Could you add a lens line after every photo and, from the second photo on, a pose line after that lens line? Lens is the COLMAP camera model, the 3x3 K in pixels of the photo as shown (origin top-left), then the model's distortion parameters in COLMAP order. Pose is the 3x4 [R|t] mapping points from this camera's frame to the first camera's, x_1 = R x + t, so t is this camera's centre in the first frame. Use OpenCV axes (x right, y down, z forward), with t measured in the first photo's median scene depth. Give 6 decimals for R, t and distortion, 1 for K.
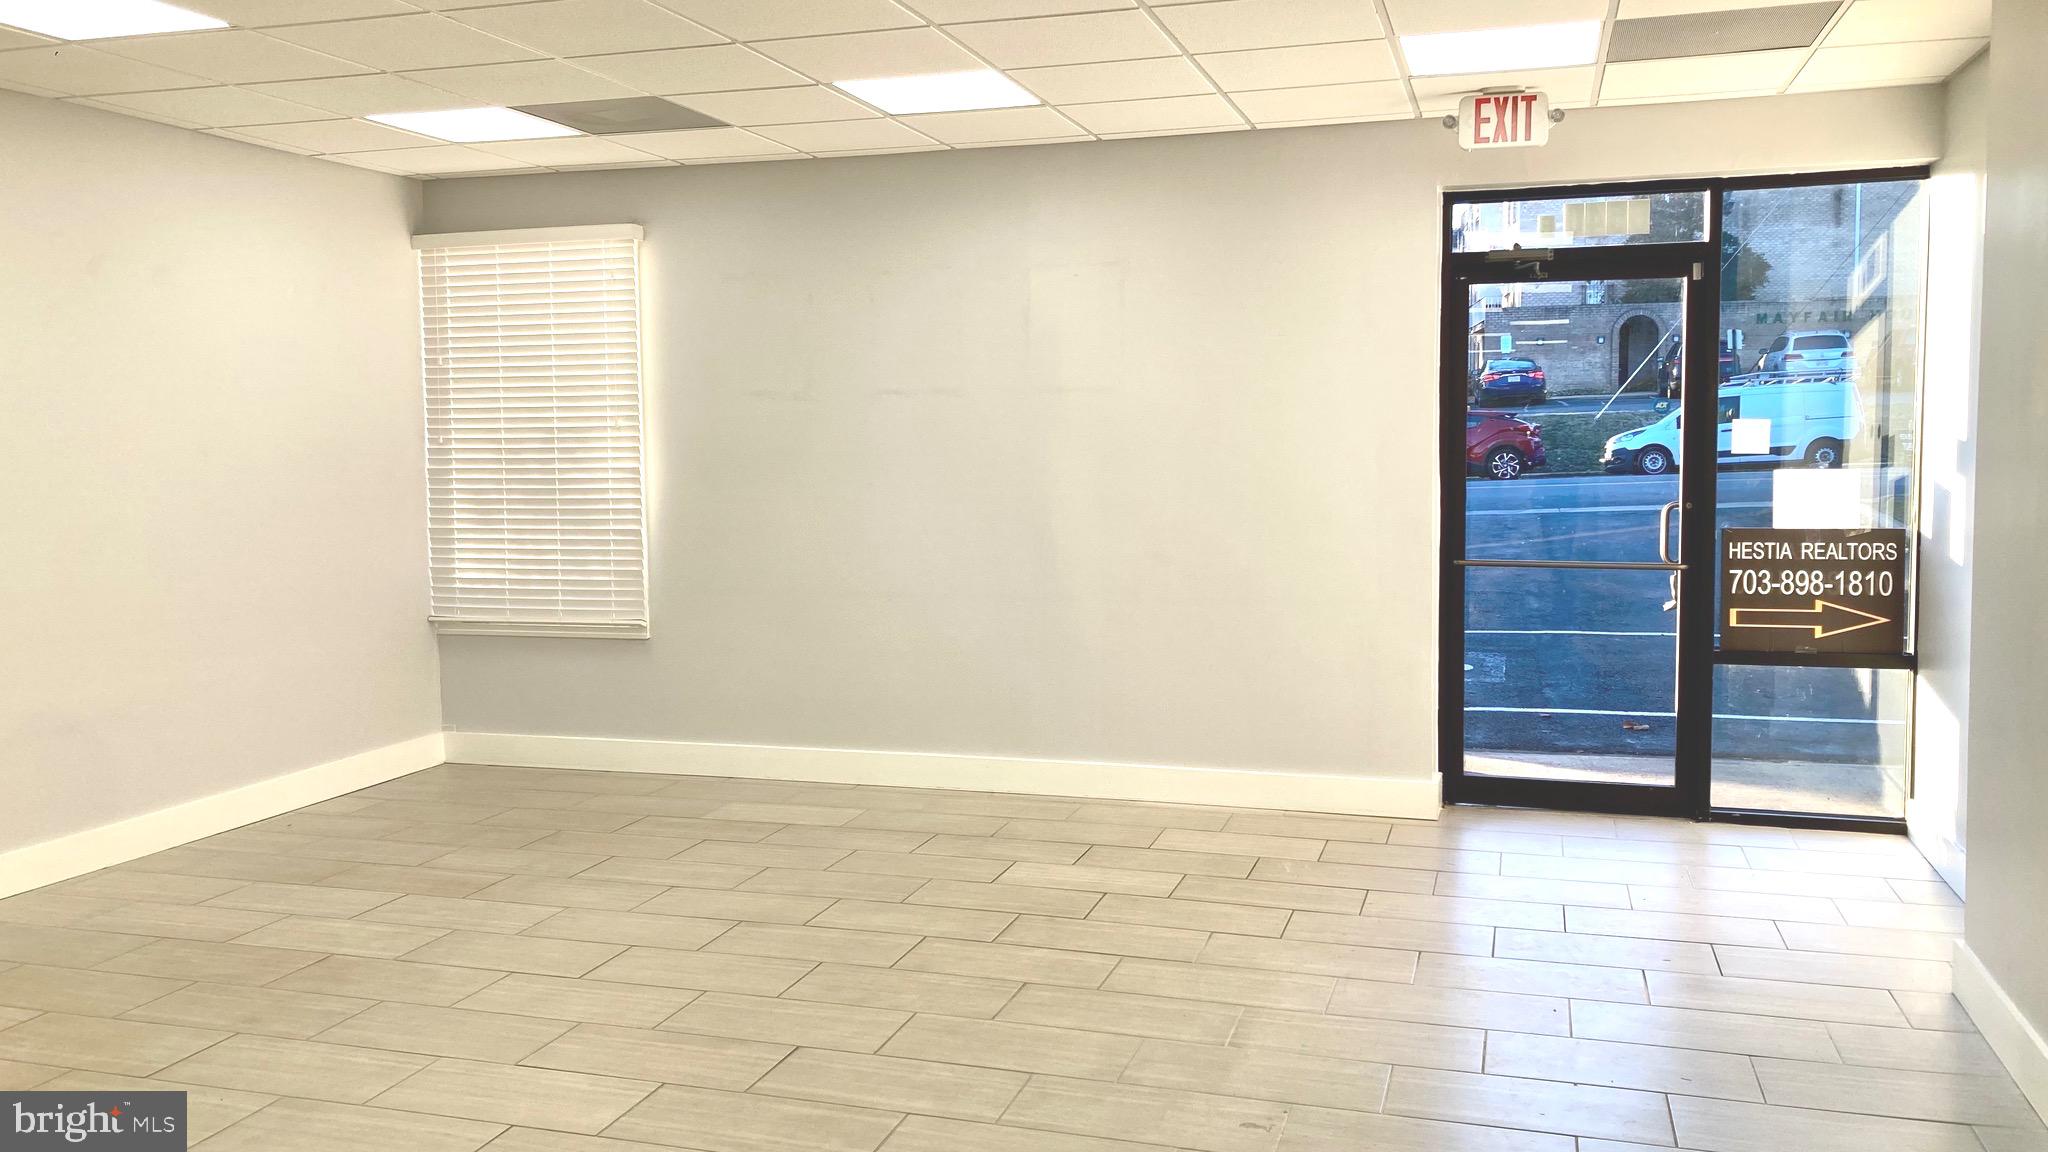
lens RADIAL K [[1667.8, 0, 964.7], [0, 1667.8, 573.7], [0, 0, 1]] dist [0.034014, -0.052544]
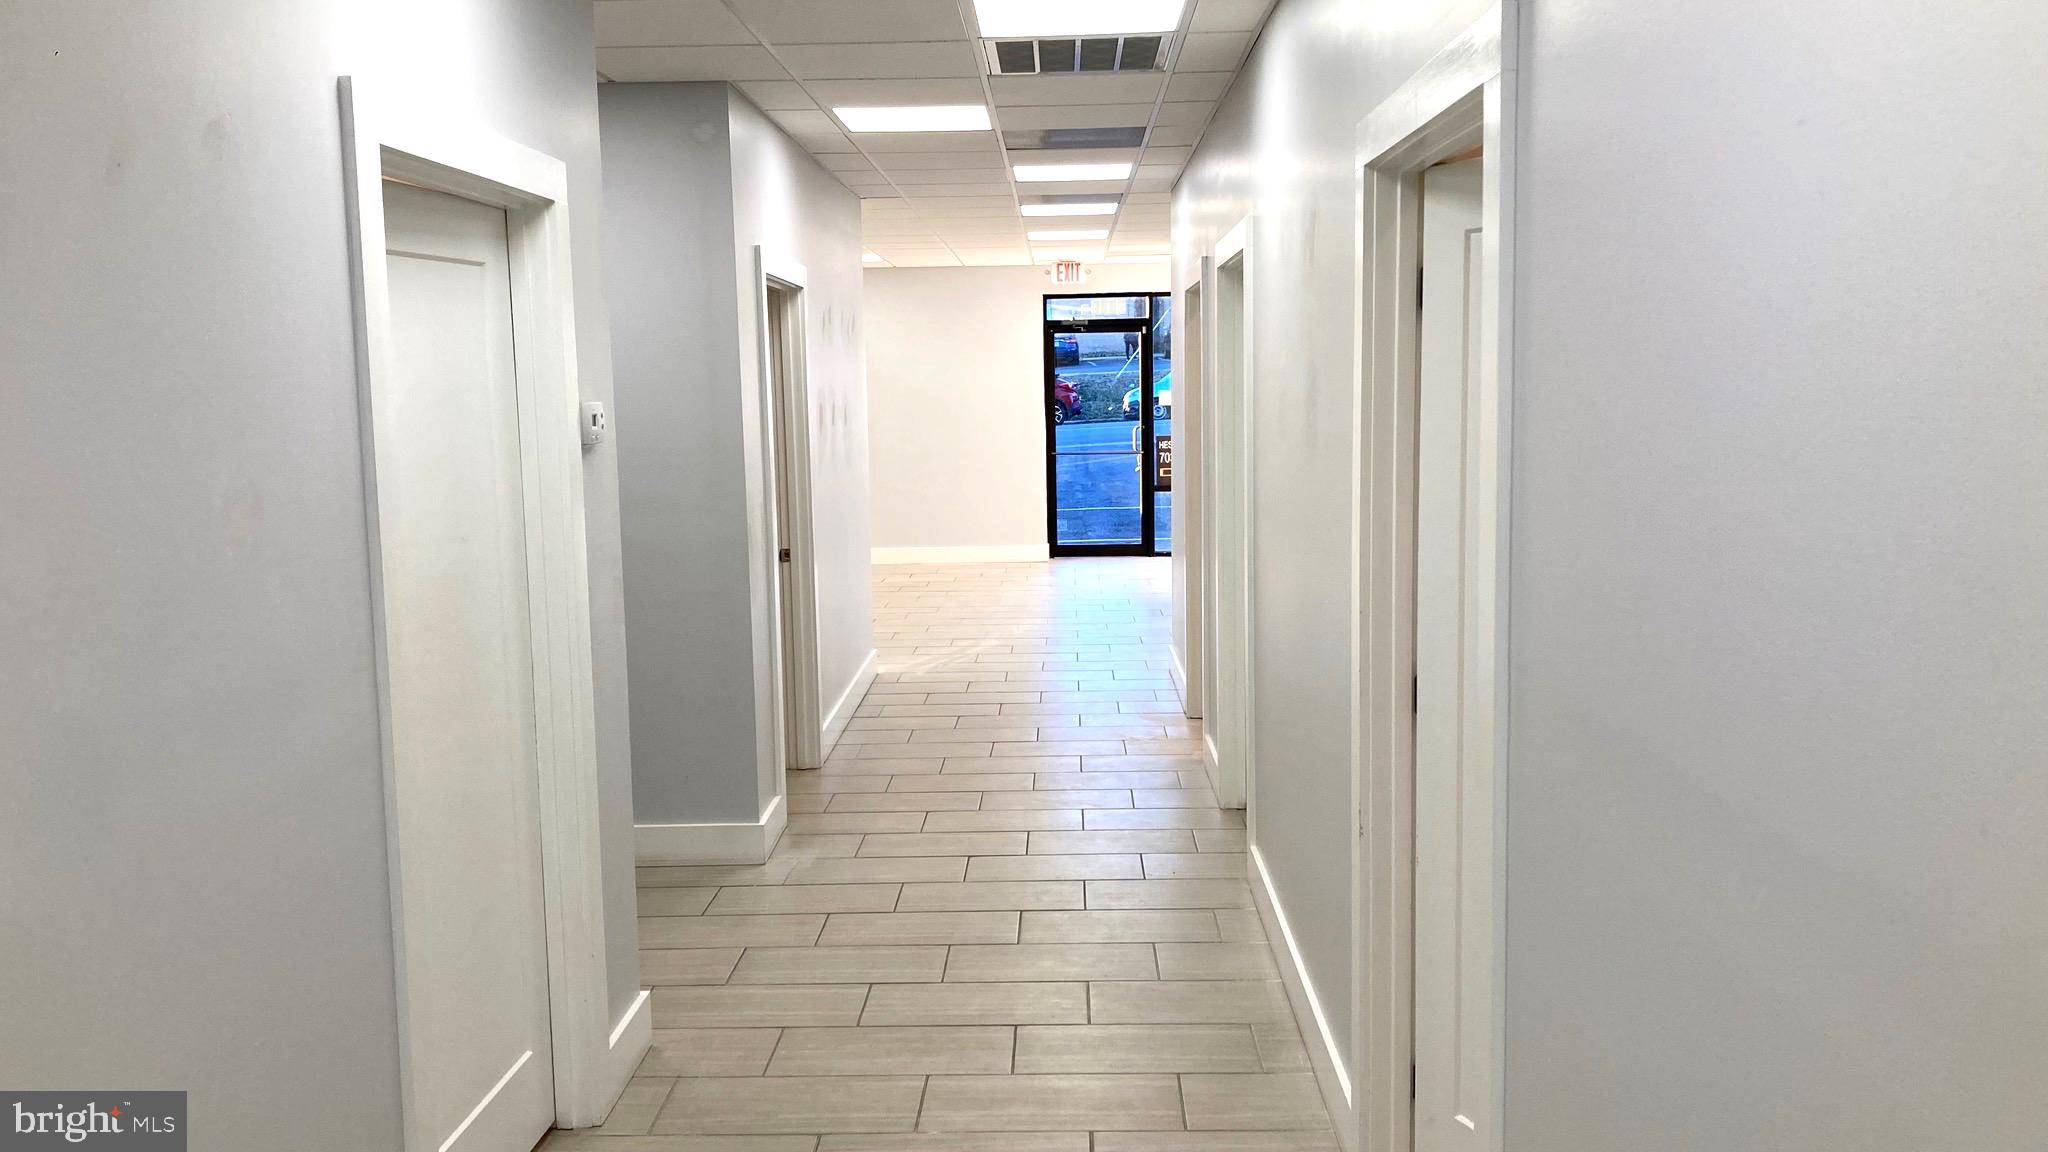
lens RADIAL K [[1667.8, 0, 1019.0], [0, 1667.8, 578.0], [0, 0, 1]] dist [0.034014, -0.052544]
pose [[0.955884, -0.037754, 0.291310, -0.443749], [0.028845, 0.998977, 0.034818, 0.086584], [-0.292326, -0.024879, 0.955995, -1.238883]]
